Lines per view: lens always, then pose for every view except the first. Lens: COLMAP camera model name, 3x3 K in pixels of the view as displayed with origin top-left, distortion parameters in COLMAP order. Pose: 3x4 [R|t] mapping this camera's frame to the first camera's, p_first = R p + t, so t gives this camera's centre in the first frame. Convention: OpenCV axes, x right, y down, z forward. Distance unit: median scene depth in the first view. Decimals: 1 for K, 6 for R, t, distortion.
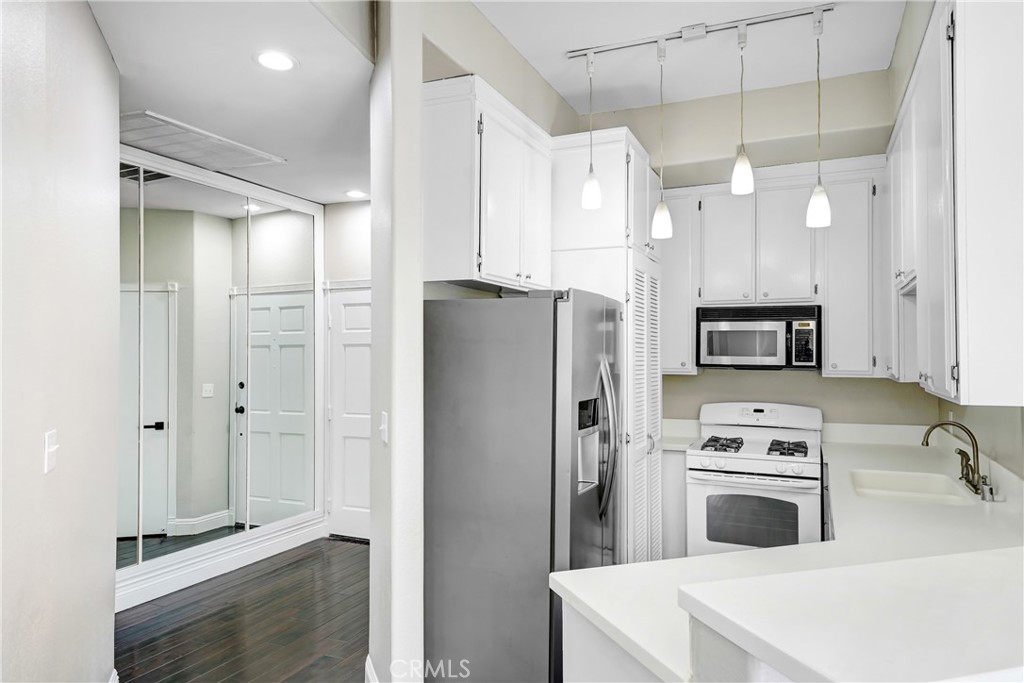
lens RADIAL K [[690.7, 0, 533.5], [0, 690.7, 341.4], [0, 0, 1]] dist [-0.004743, -0.000345]
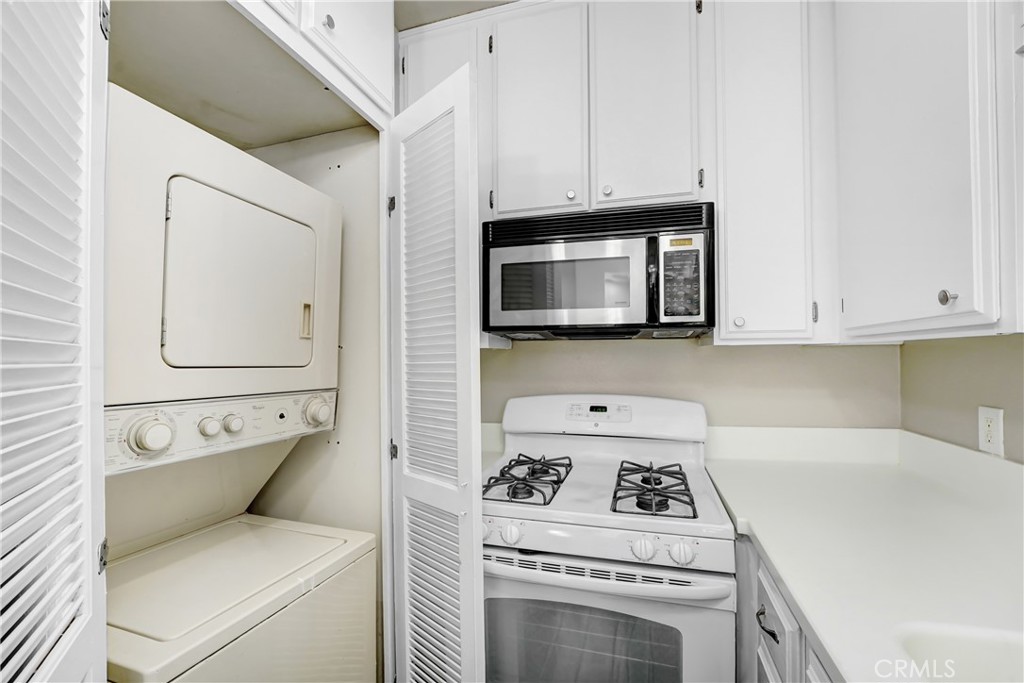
lens RADIAL K [[420.0, 0, 514.5], [0, 420.0, 361.2], [0, 0, 1]] dist [-0.024394, 0.000070]
pose [[0.995955, -0.018264, 0.087977, 0.239485], [0.015204, 0.999260, 0.035326, 0.050017], [-0.088557, -0.033845, 0.995496, 0.696573]]
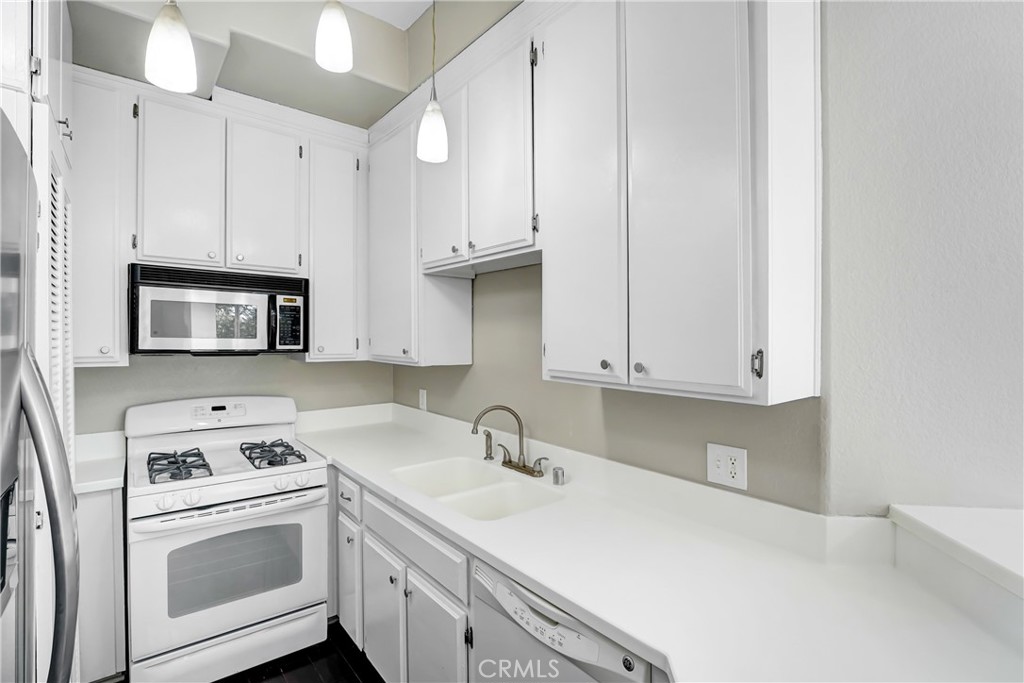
lens RADIAL K [[476.0, 0, 512.0], [0, 476.0, 341.5], [0, 0, 1]] dist [-0.022967, 0.000377]
pose [[0.464738, -0.004869, 0.885435, 0.011755], [-0.022155, 0.999608, 0.017126, 0.009804], [-0.885171, -0.027576, 0.464448, 0.493399]]
